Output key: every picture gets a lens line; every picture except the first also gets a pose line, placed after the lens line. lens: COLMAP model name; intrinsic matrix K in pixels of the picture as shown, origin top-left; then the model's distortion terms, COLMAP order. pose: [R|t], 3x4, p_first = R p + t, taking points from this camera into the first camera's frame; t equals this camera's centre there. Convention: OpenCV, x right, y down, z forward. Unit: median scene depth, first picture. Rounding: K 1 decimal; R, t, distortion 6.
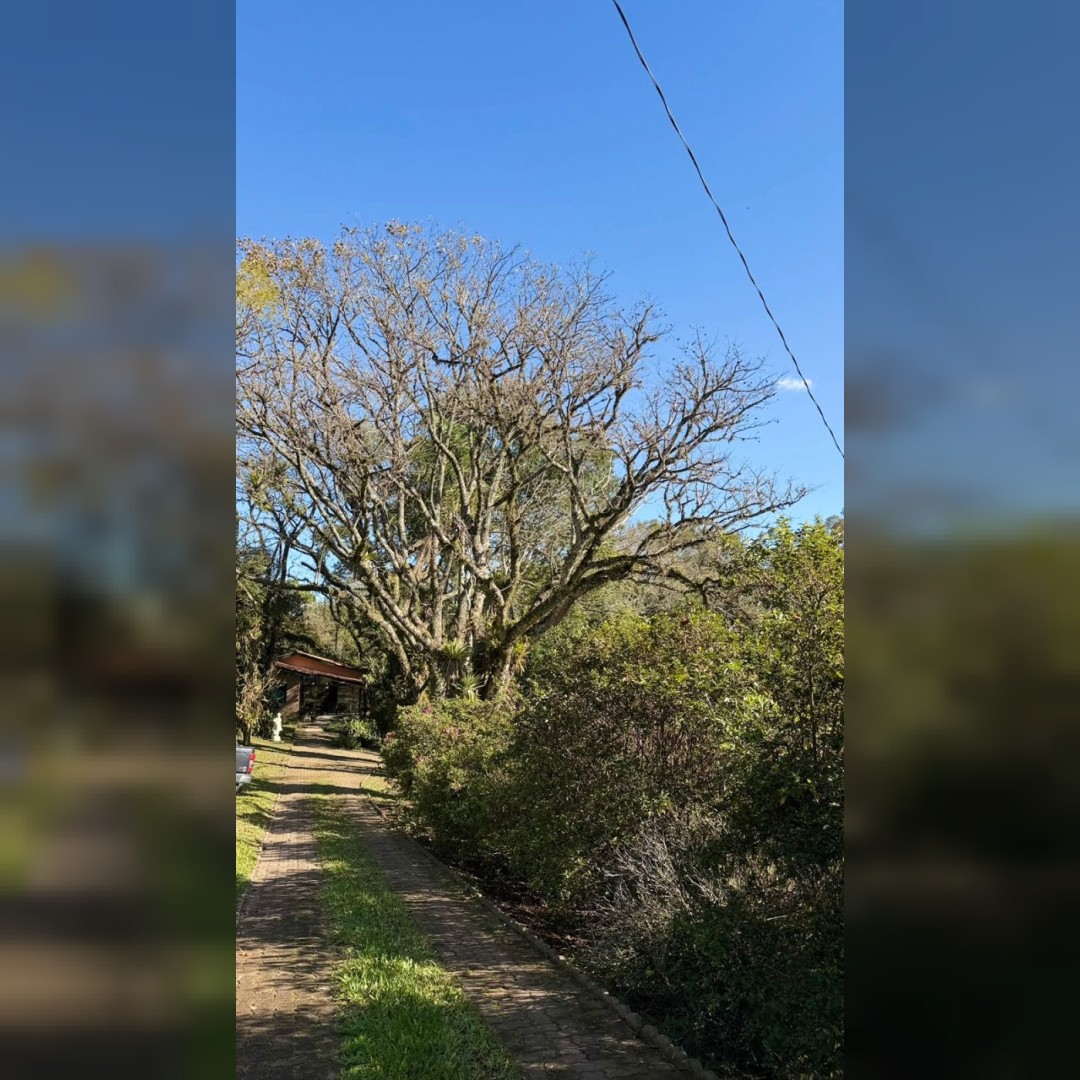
lens RADIAL K [[793.9, 0, 538.1], [0, 793.9, 534.8], [0, 0, 1]] dist [0.157140, -0.300990]
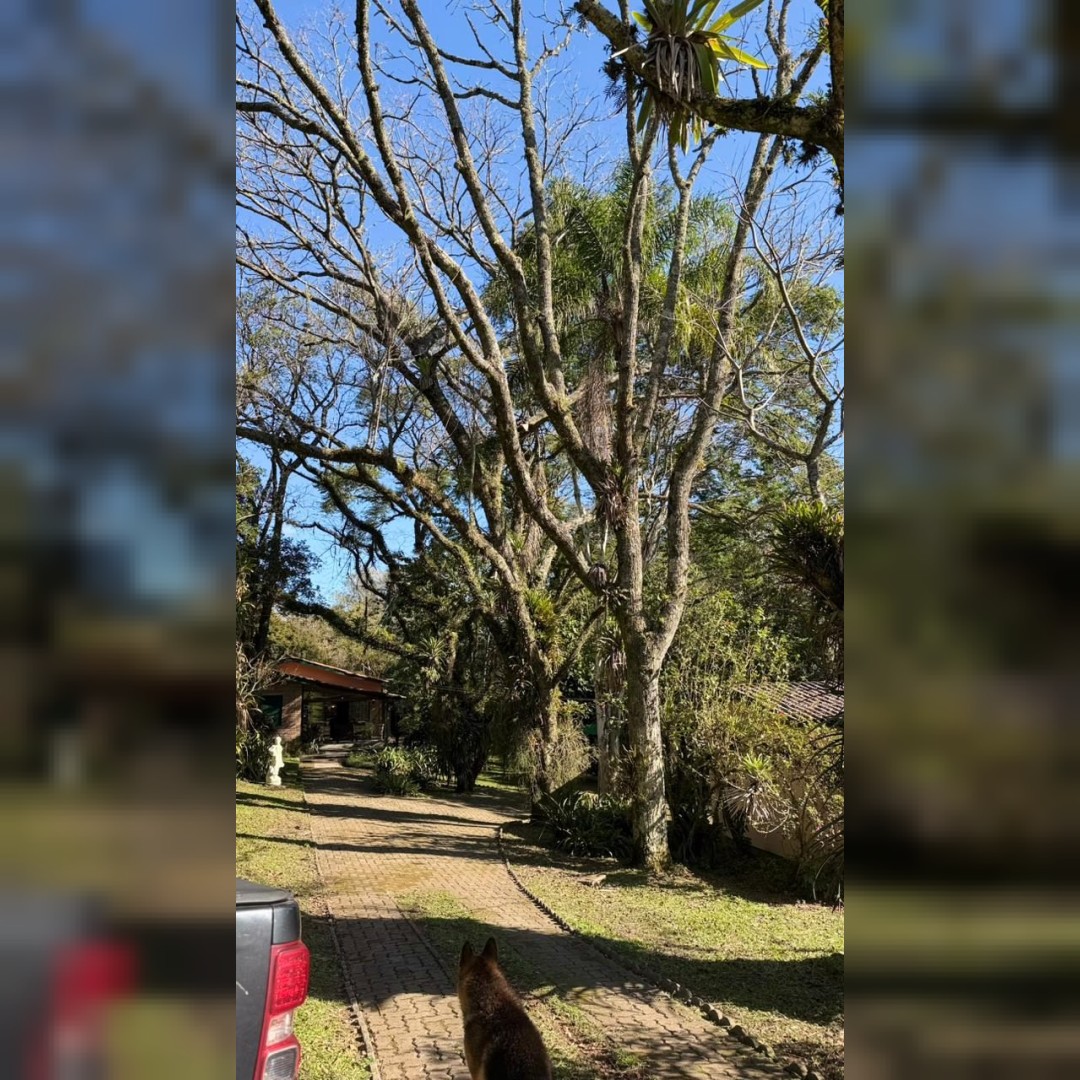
lens RADIAL K [[747.9, 0, 542.6], [0, 747.9, 541.2], [0, 0, 1]] dist [0.133832, -0.208827]
pose [[0.998456, -0.017378, 0.052769, -0.156118], [0.019553, 0.998968, -0.040997, 0.105369], [-0.052003, 0.041965, 0.997765, 0.432916]]
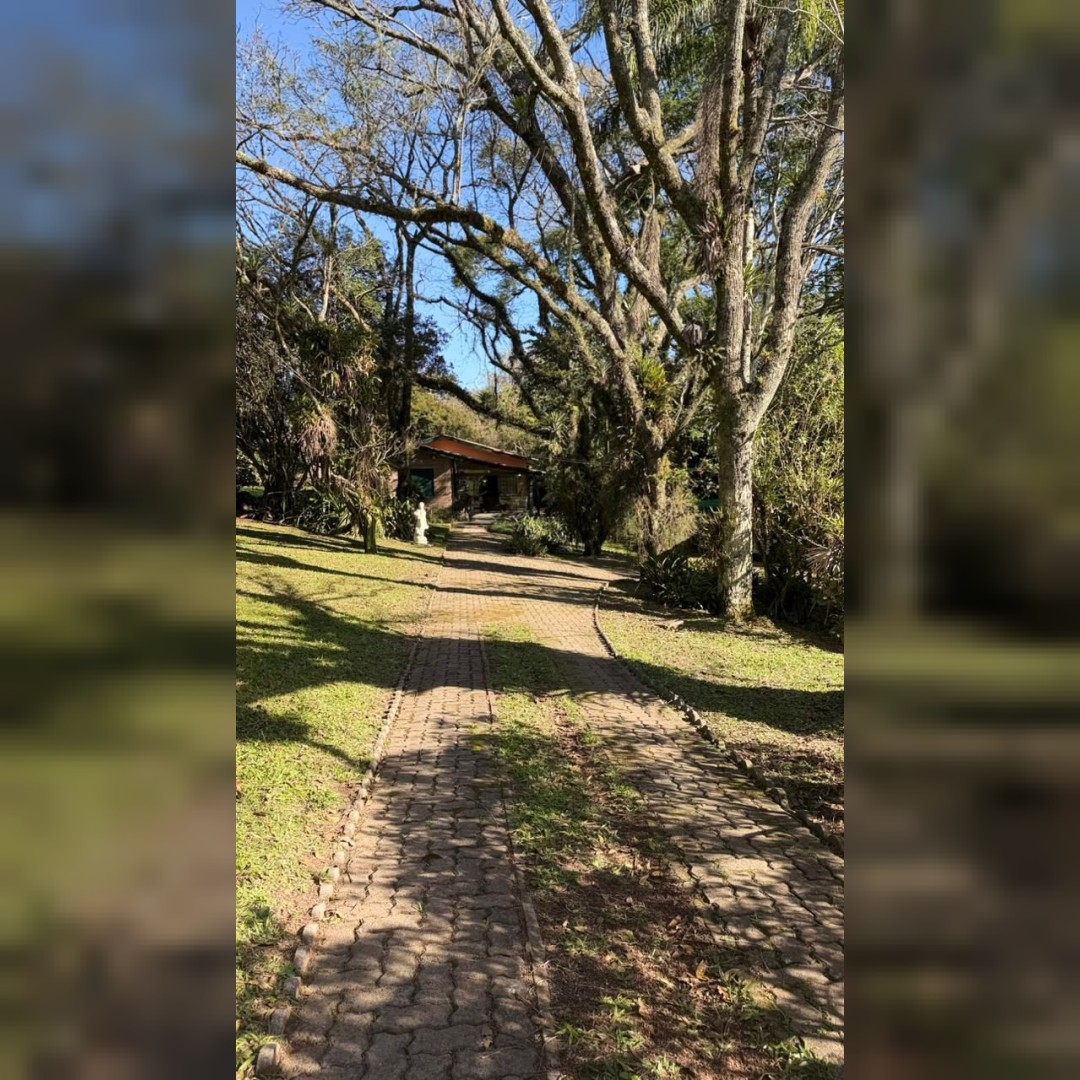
lens RADIAL K [[747.9, 0, 542.6], [0, 747.9, 541.2], [0, 0, 1]] dist [0.133832, -0.208827]
pose [[0.985750, -0.011488, -0.167823, -0.123692], [0.051393, 0.970532, 0.235430, 0.113794], [0.160173, -0.240700, 0.957292, 0.430061]]
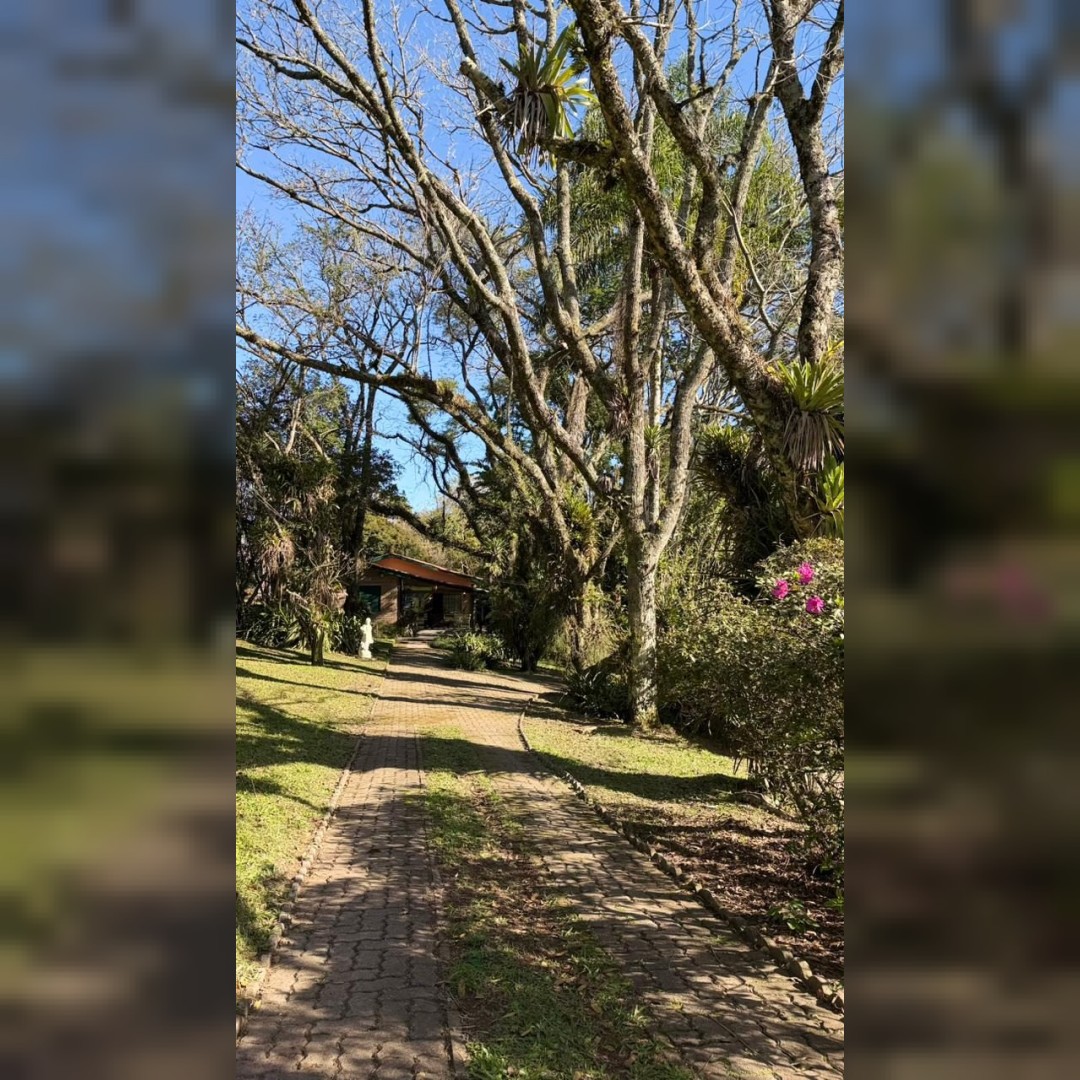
lens RADIAL K [[751.0, 0, 539.6], [0, 751.0, 531.1], [0, 0, 1]] dist [0.140754, -0.219488]
pose [[0.994811, -0.011757, -0.101061, -0.108418], [0.018822, 0.997422, 0.069241, 0.104357], [0.099987, -0.070783, 0.992468, 0.376937]]
